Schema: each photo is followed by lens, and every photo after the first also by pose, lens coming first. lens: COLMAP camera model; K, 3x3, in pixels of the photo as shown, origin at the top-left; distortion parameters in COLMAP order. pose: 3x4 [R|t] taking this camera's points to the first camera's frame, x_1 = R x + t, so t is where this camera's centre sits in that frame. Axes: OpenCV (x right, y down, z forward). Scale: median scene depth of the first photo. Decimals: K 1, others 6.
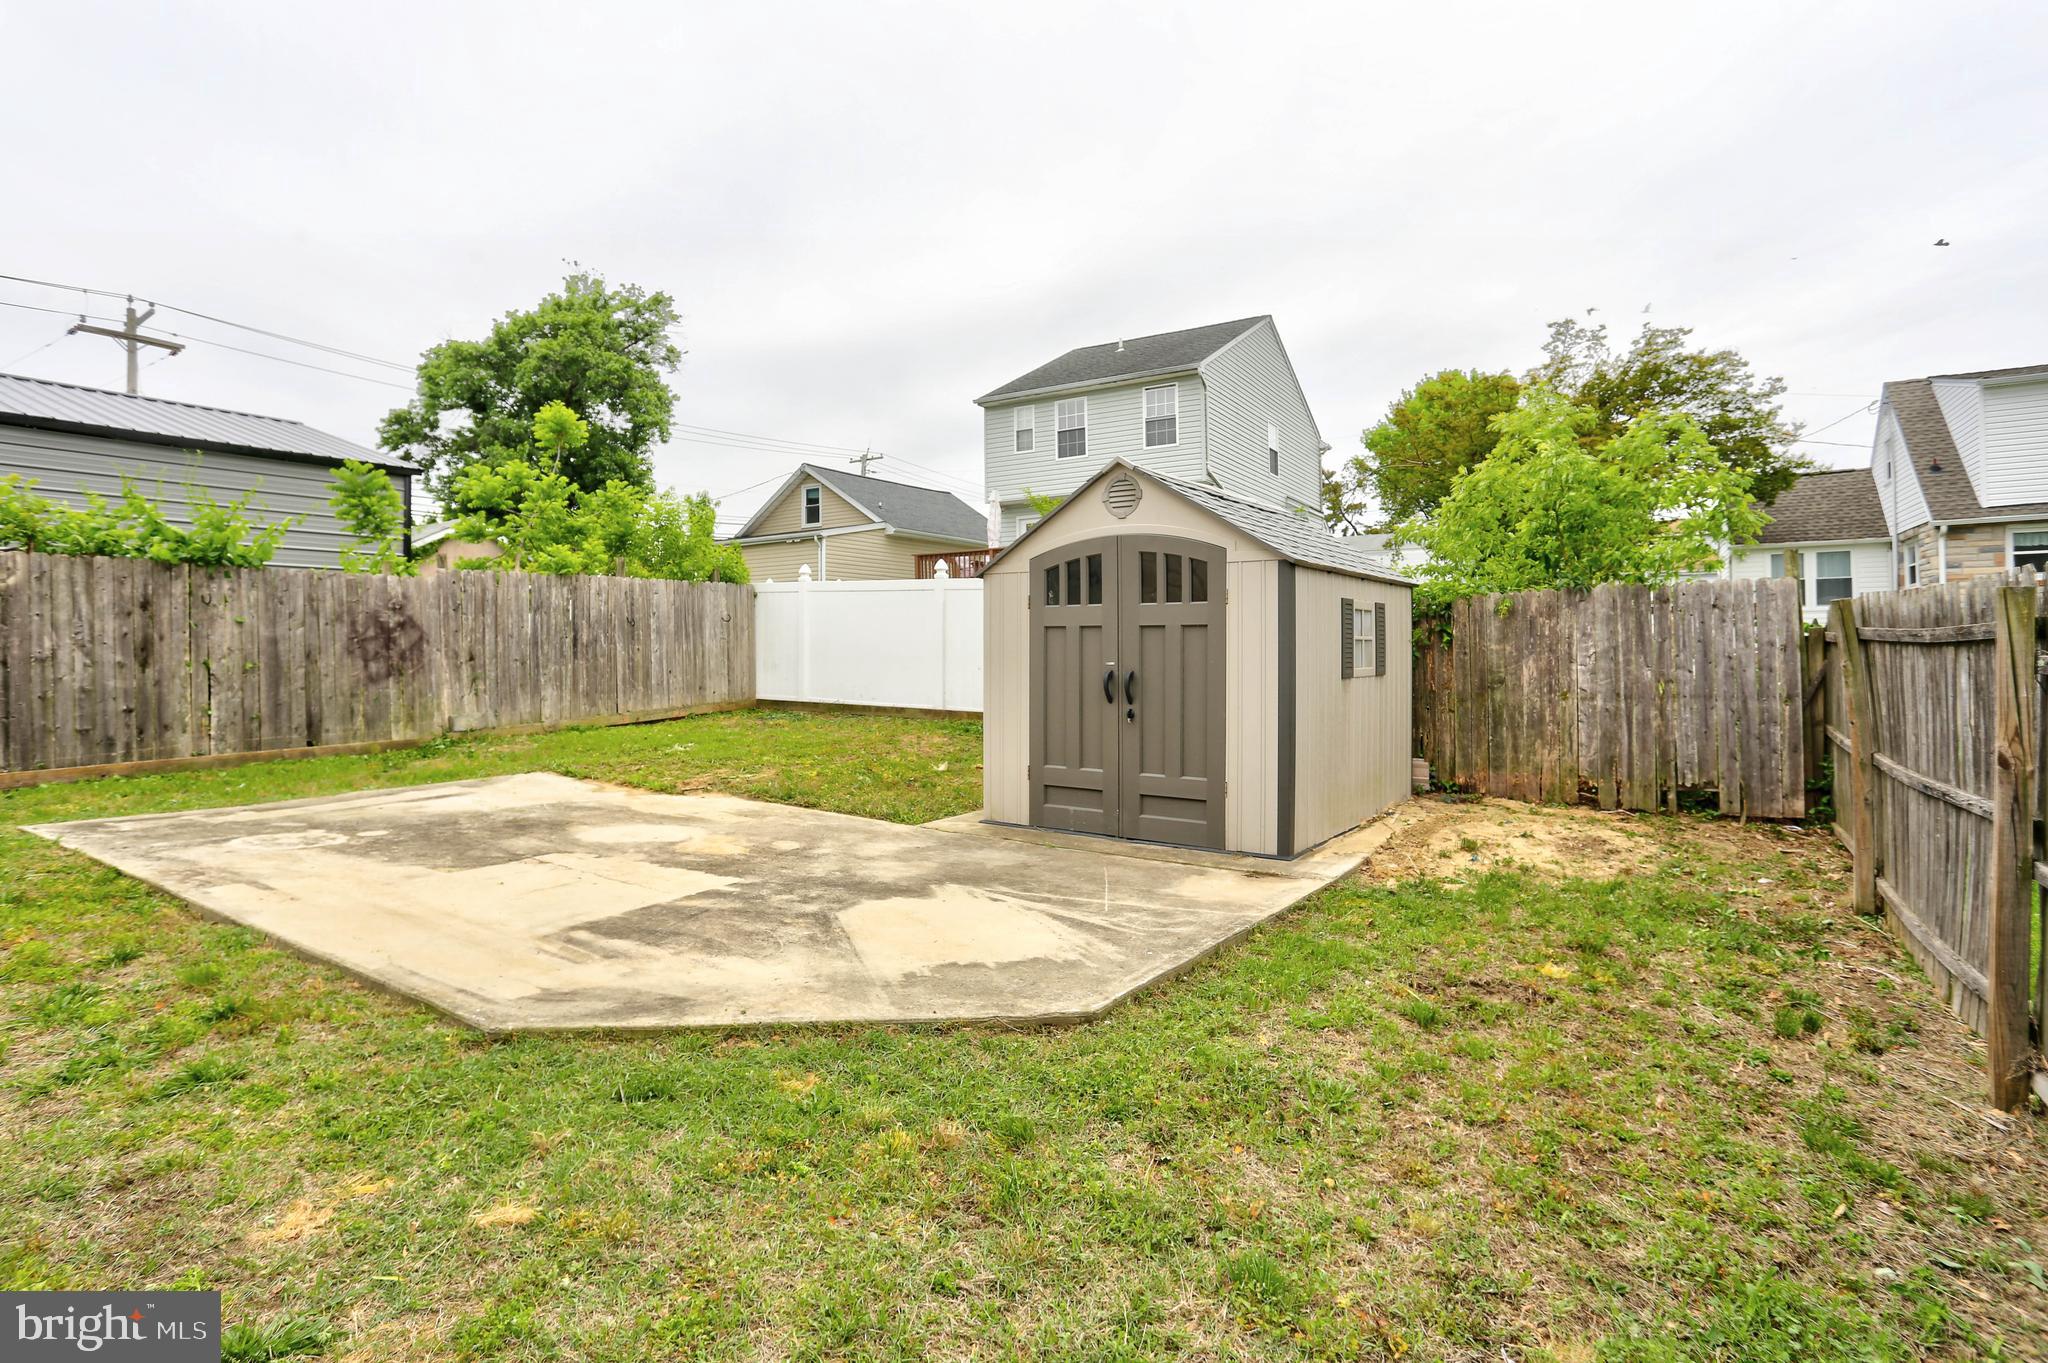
lens RADIAL K [[1011.5, 0, 1018.6], [0, 1011.5, 646.5], [0, 0, 1]] dist [-0.091635, 0.032793]
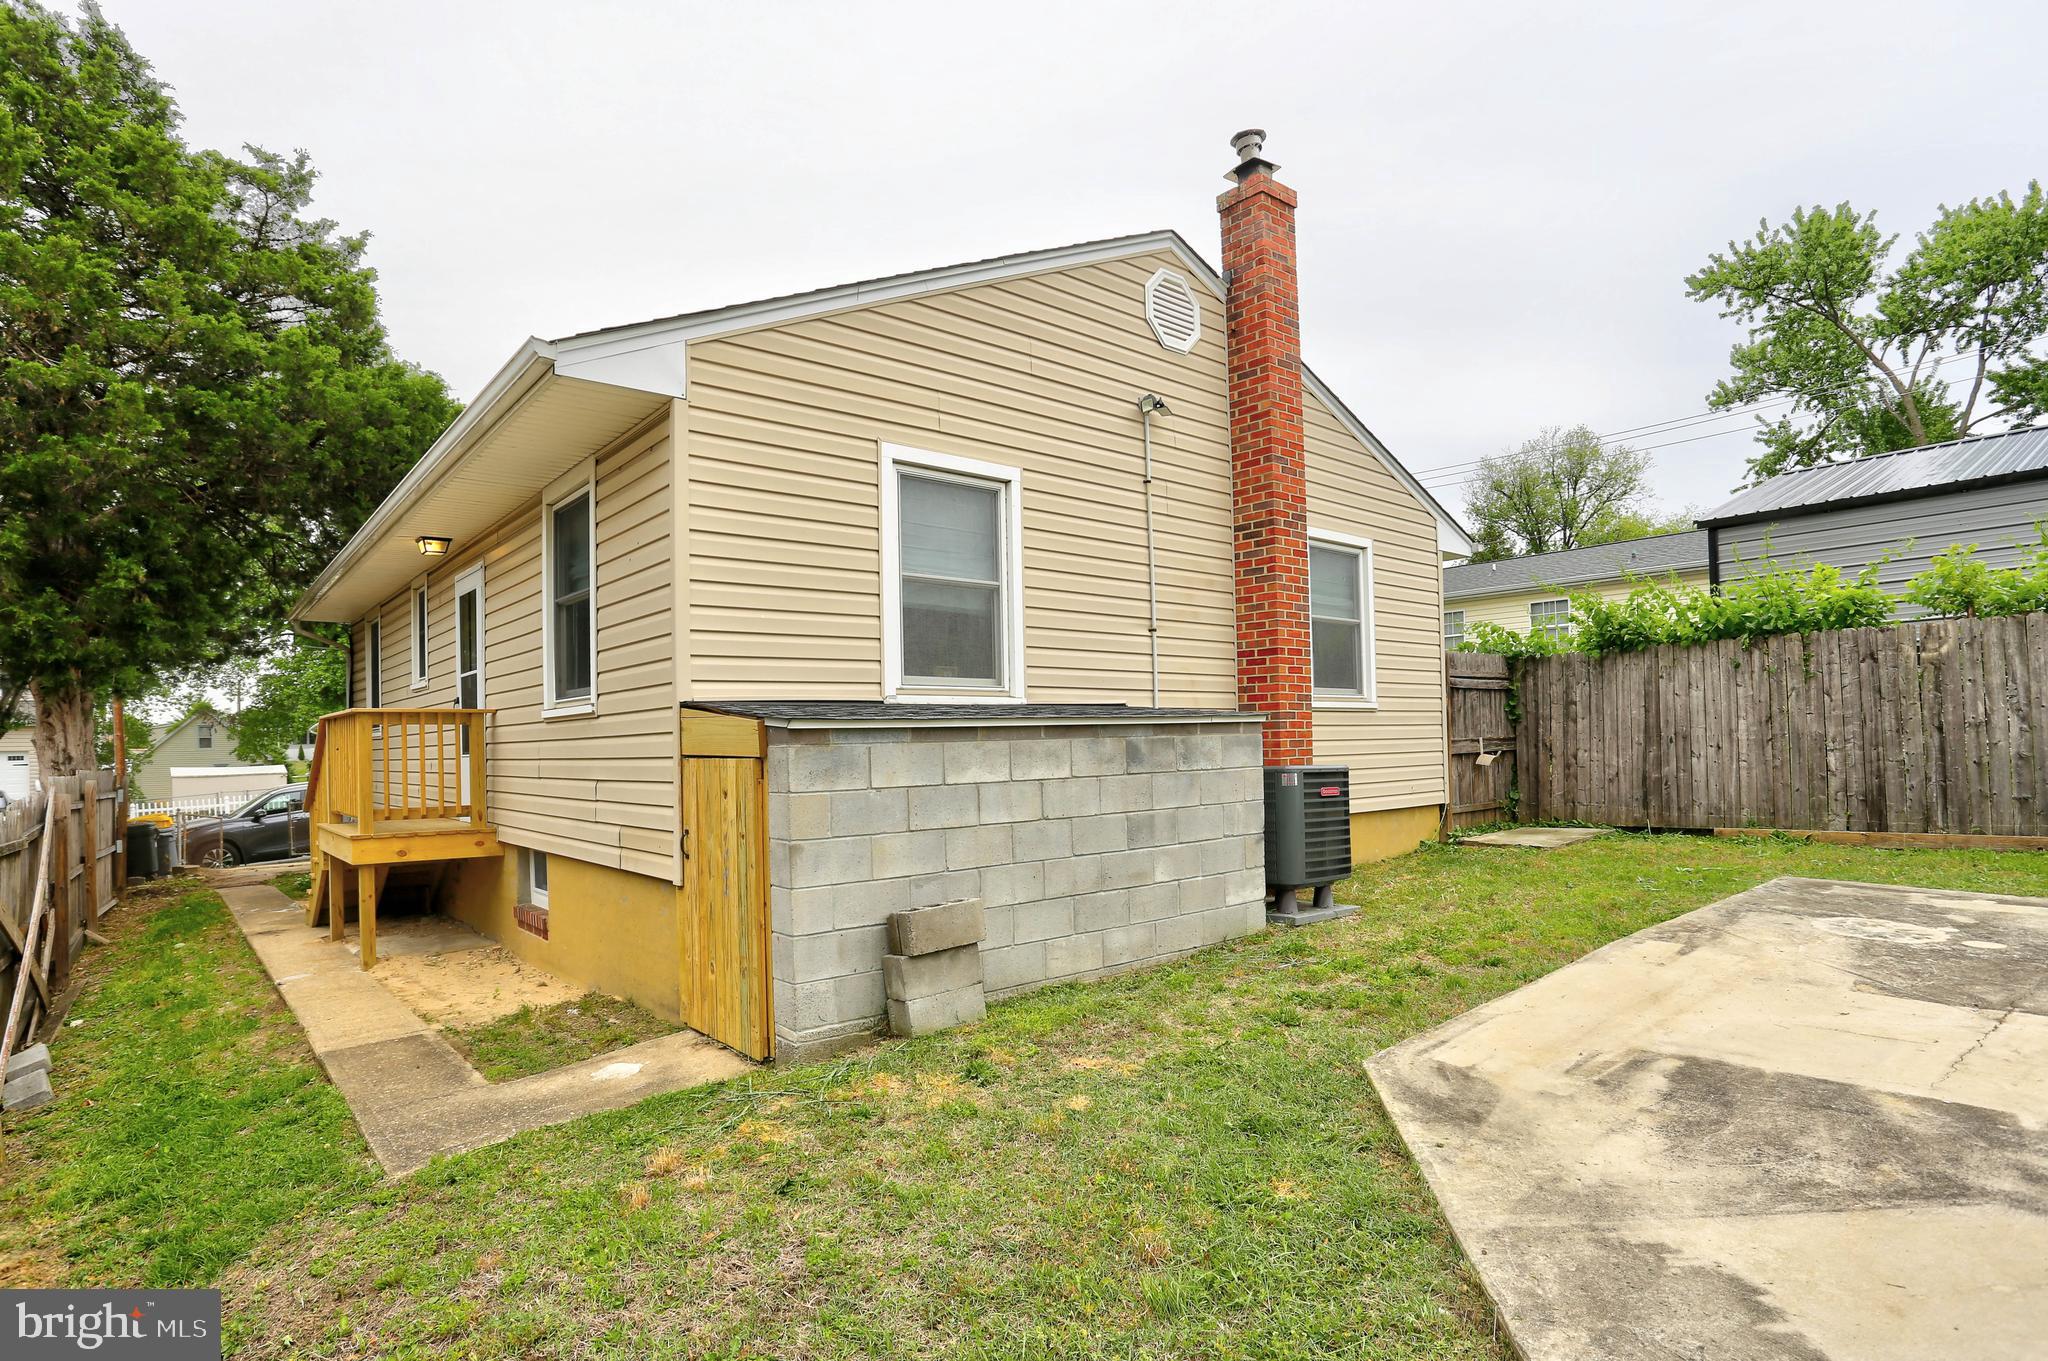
lens RADIAL K [[1062.1, 0, 1057.6], [0, 1062.1, 745.4], [0, 0, 1]] dist [-0.035505, 0.025330]
pose [[-0.297097, 0.017466, -0.954687, 0.350299], [0.037594, 0.999271, 0.006582, -0.009224], [0.954107, -0.033935, -0.297537, 0.451763]]
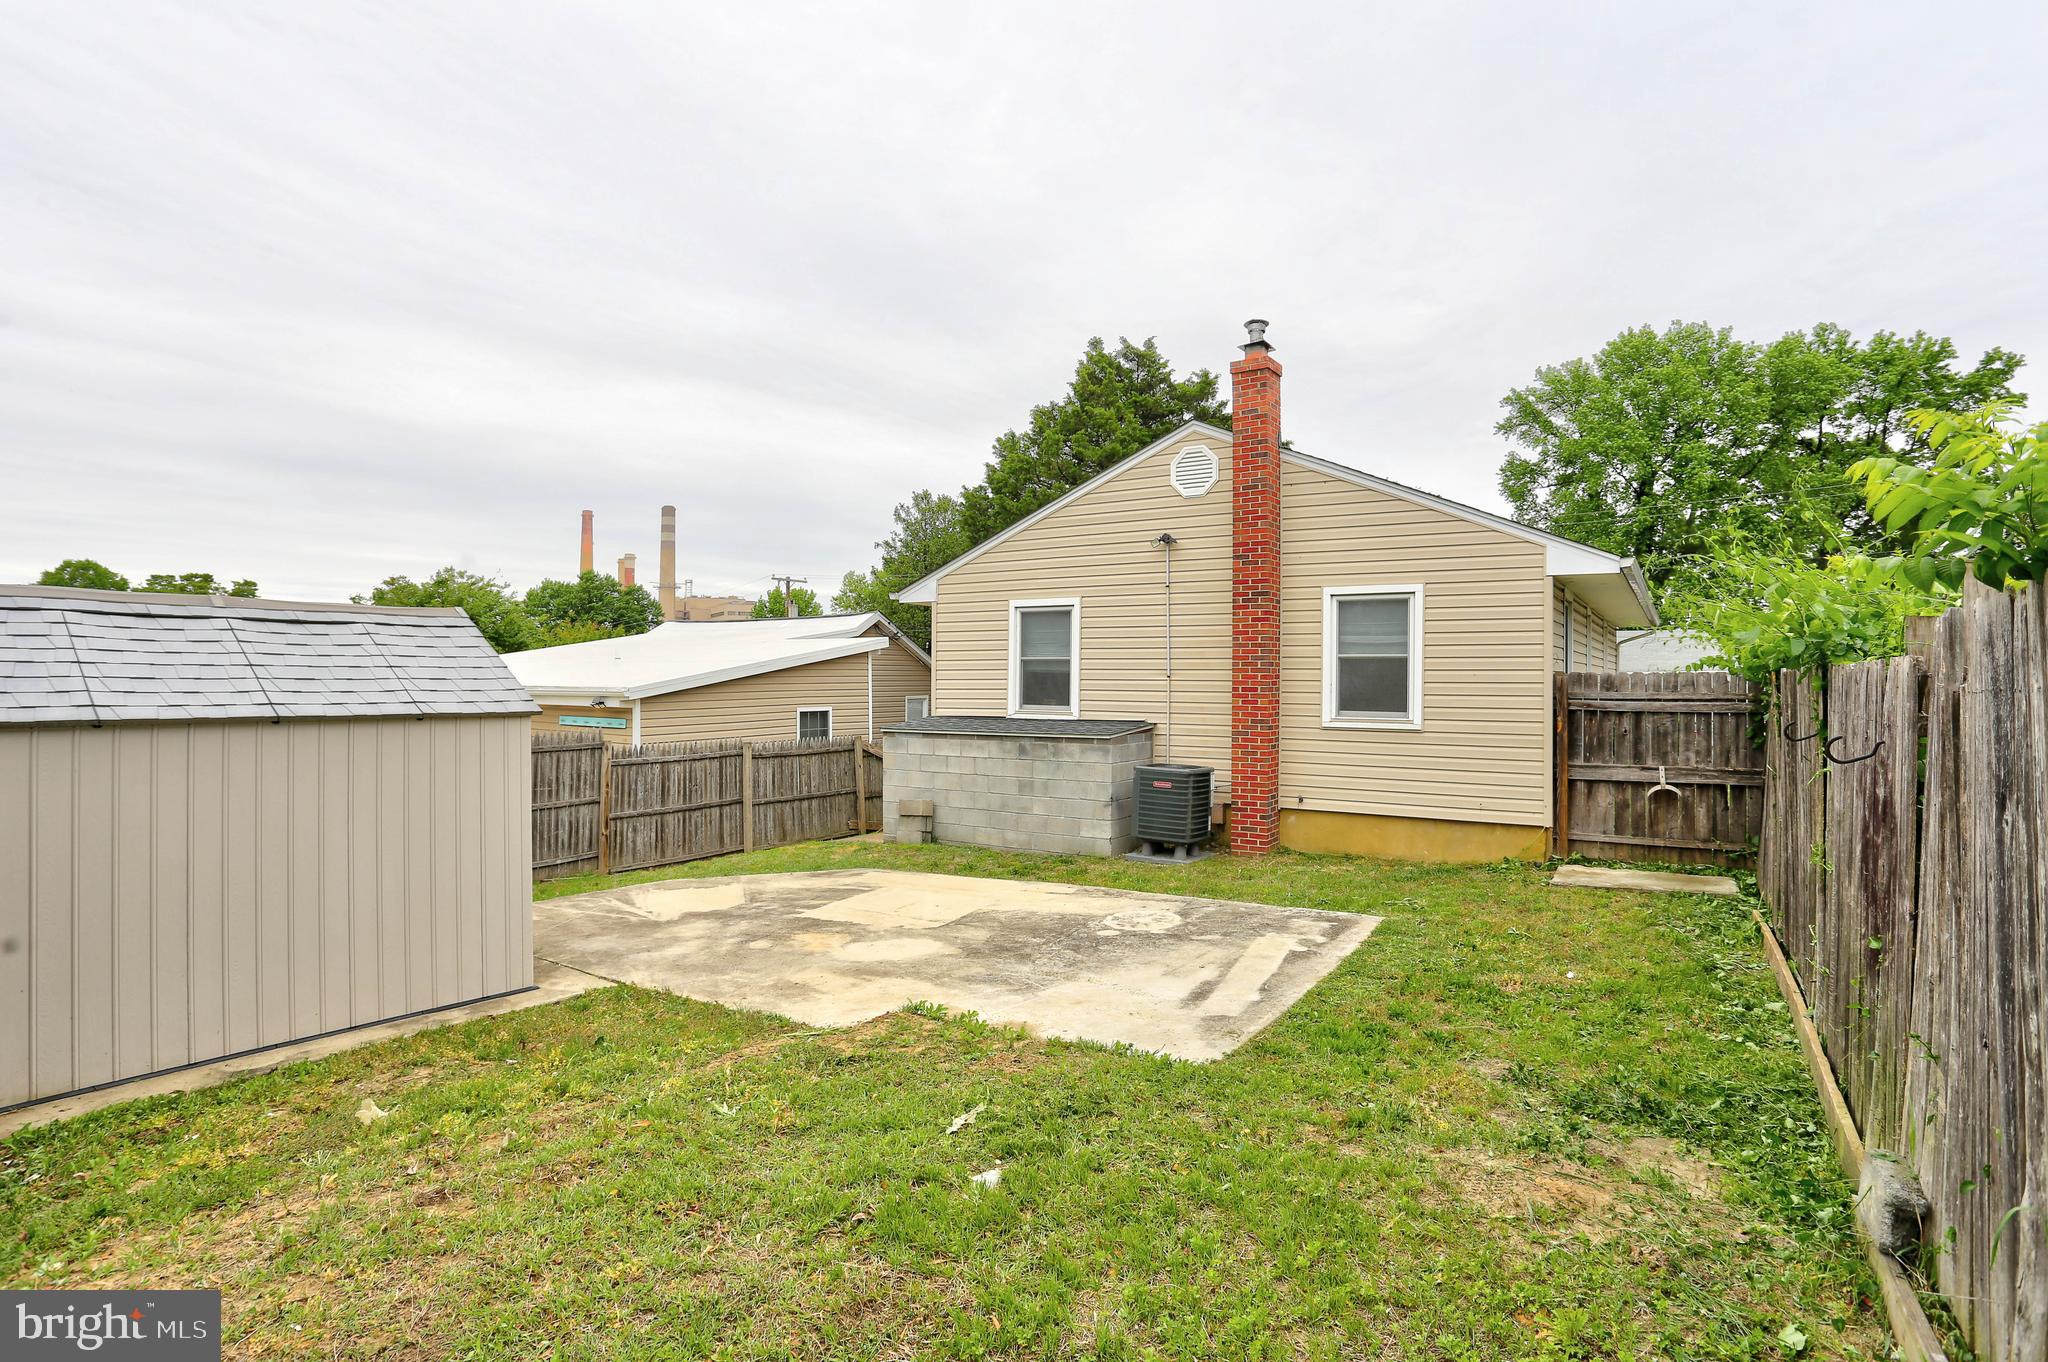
lens RADIAL K [[1033.9, 0, 1022.5], [0, 1033.9, 698.0], [0, 0, 1]] dist [-0.071576, 0.023342]
pose [[-0.999596, 0.002823, 0.028288, -0.506022], [0.003006, 0.999975, 0.006442, -0.089815], [-0.028269, 0.006524, -0.999579, 1.939751]]
